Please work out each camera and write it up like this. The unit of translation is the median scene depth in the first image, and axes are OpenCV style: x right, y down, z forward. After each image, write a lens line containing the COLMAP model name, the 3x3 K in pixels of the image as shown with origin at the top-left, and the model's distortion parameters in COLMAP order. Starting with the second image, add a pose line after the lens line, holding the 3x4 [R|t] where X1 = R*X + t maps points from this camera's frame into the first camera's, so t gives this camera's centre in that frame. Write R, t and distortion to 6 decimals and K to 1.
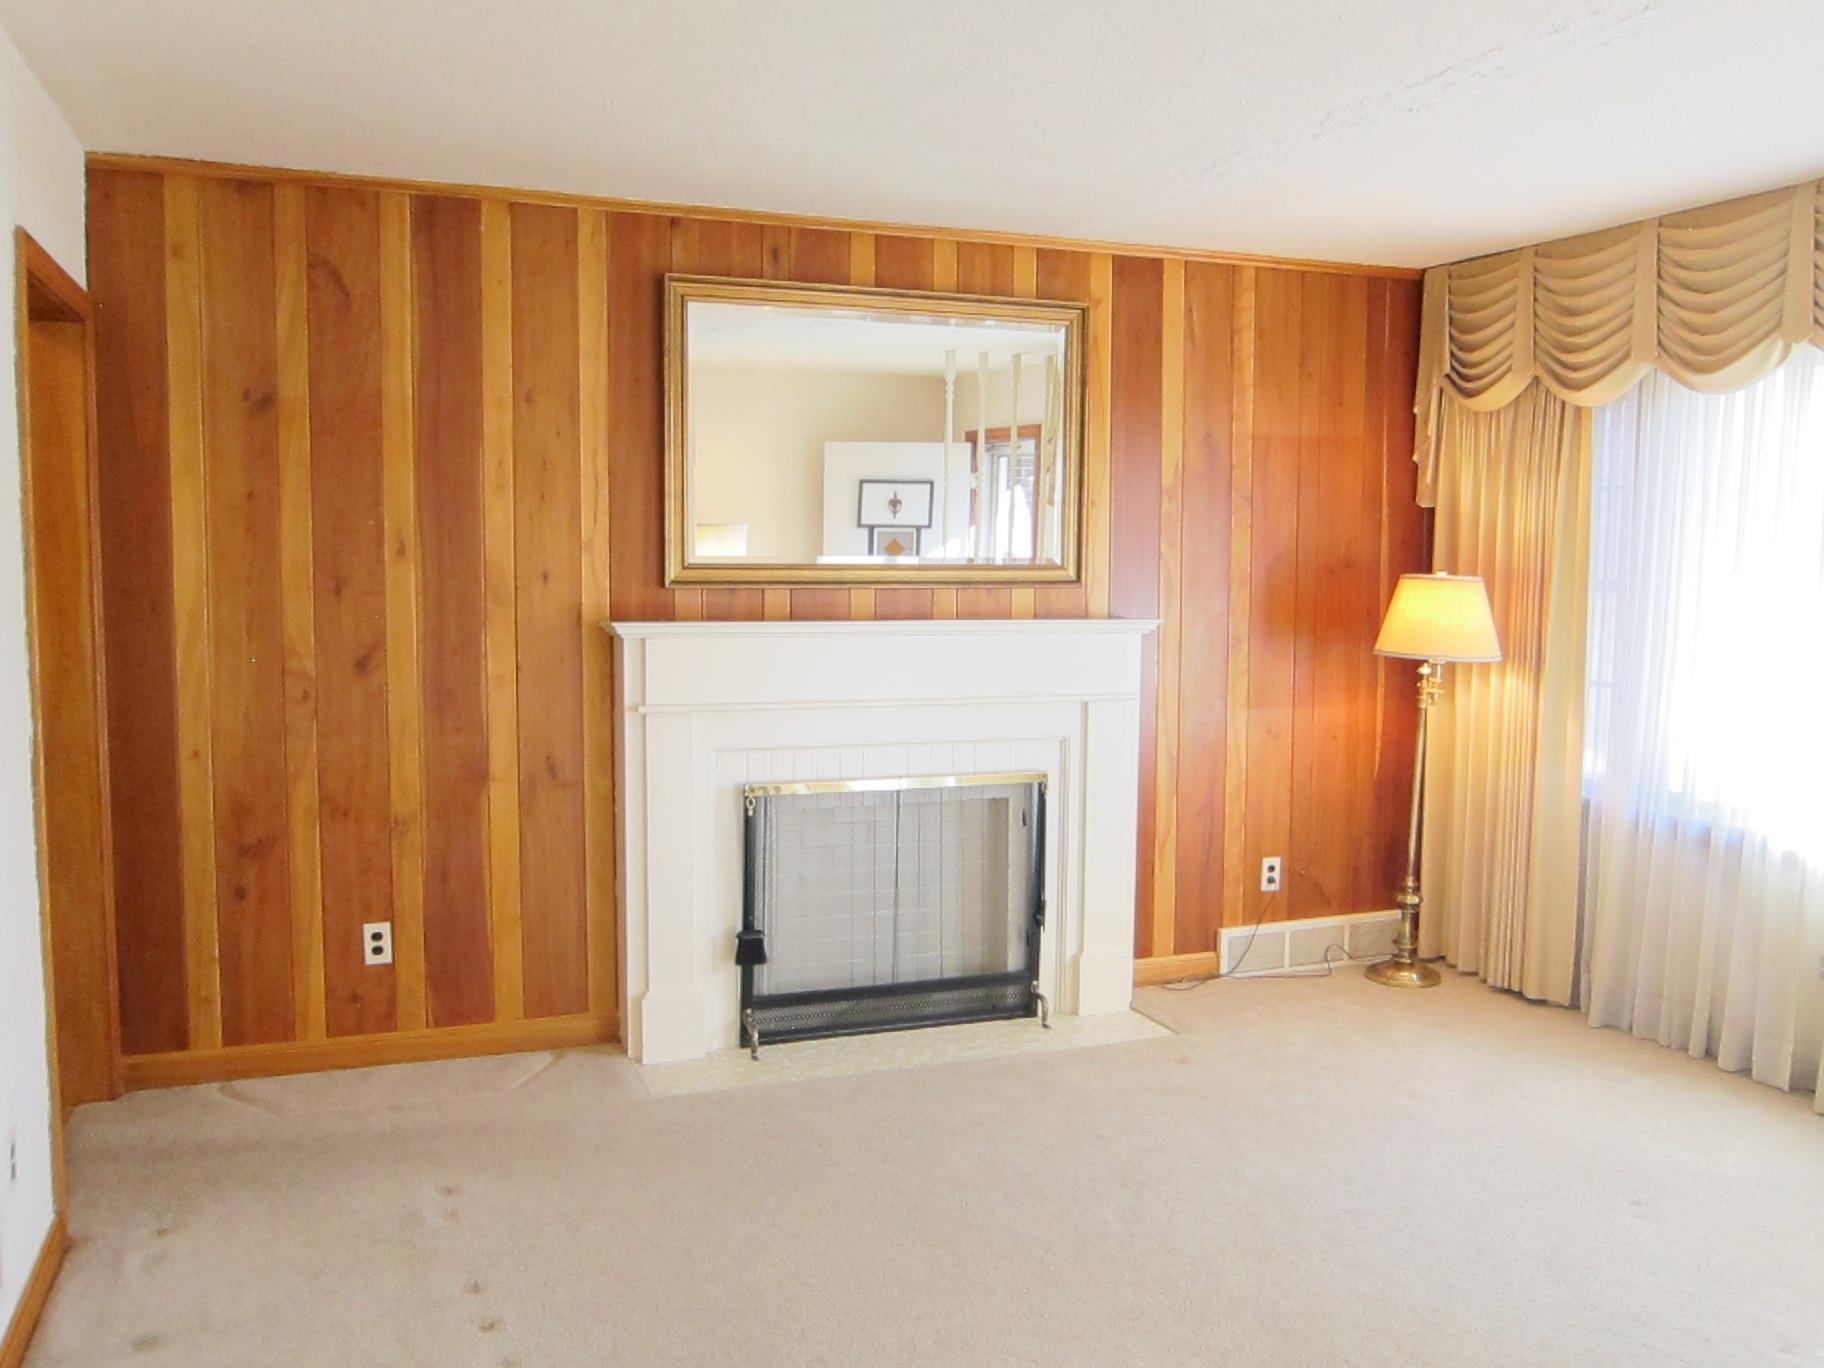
lens RADIAL K [[1525.5, 0, 917.5], [0, 1525.5, 683.5], [0, 0, 1]] dist [-0.064823, 0.021470]
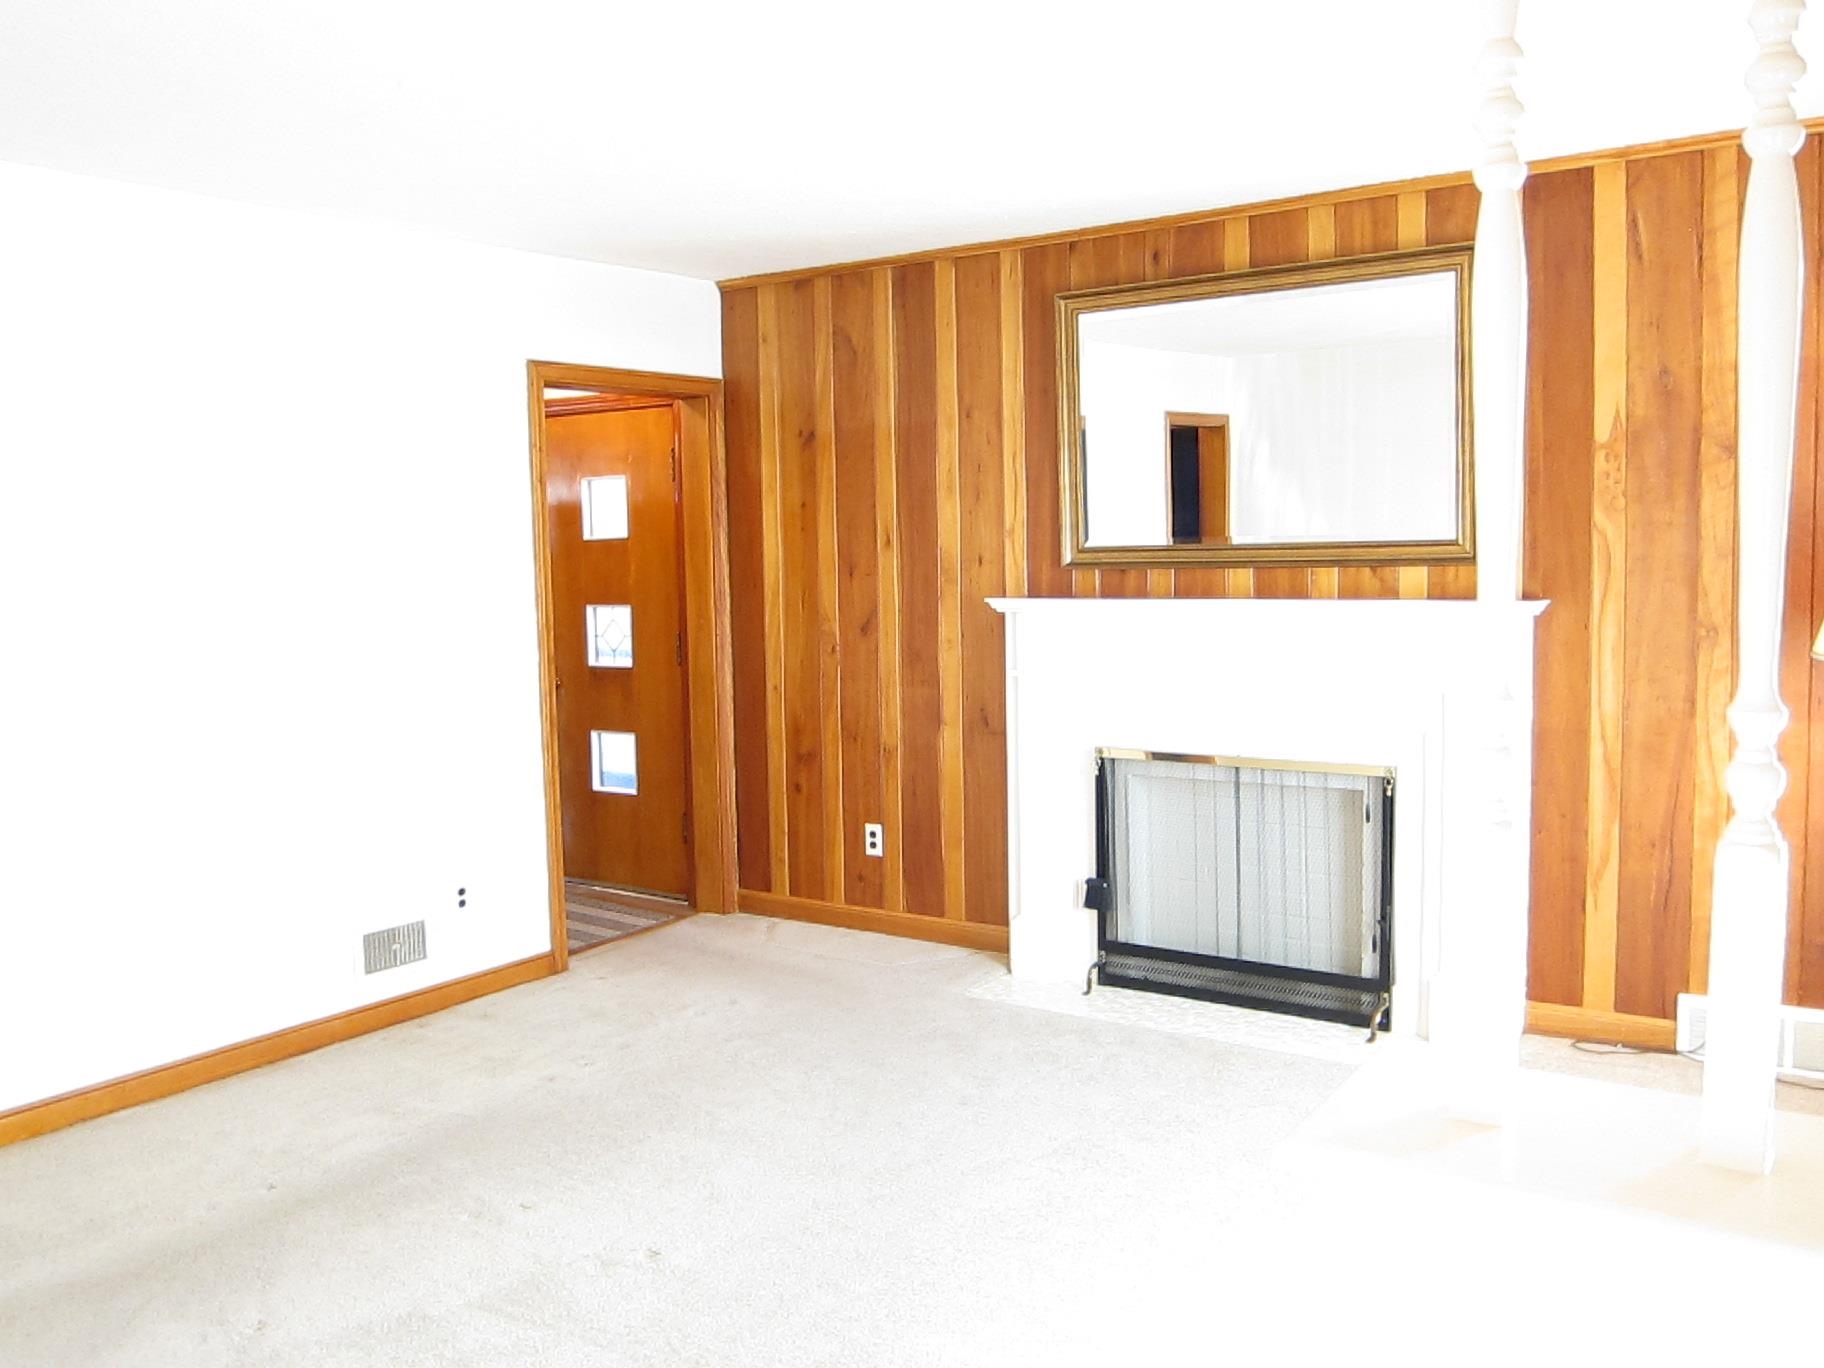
lens RADIAL K [[1509.6, 0, 915.6], [0, 1509.6, 687.9], [0, 0, 1]] dist [-0.061870, 0.009180]
pose [[0.560542, 0.055723, -0.826249, 0.708817], [-0.043129, 0.998344, 0.038070, -0.011969], [0.827002, 0.014295, 0.562017, 0.271989]]
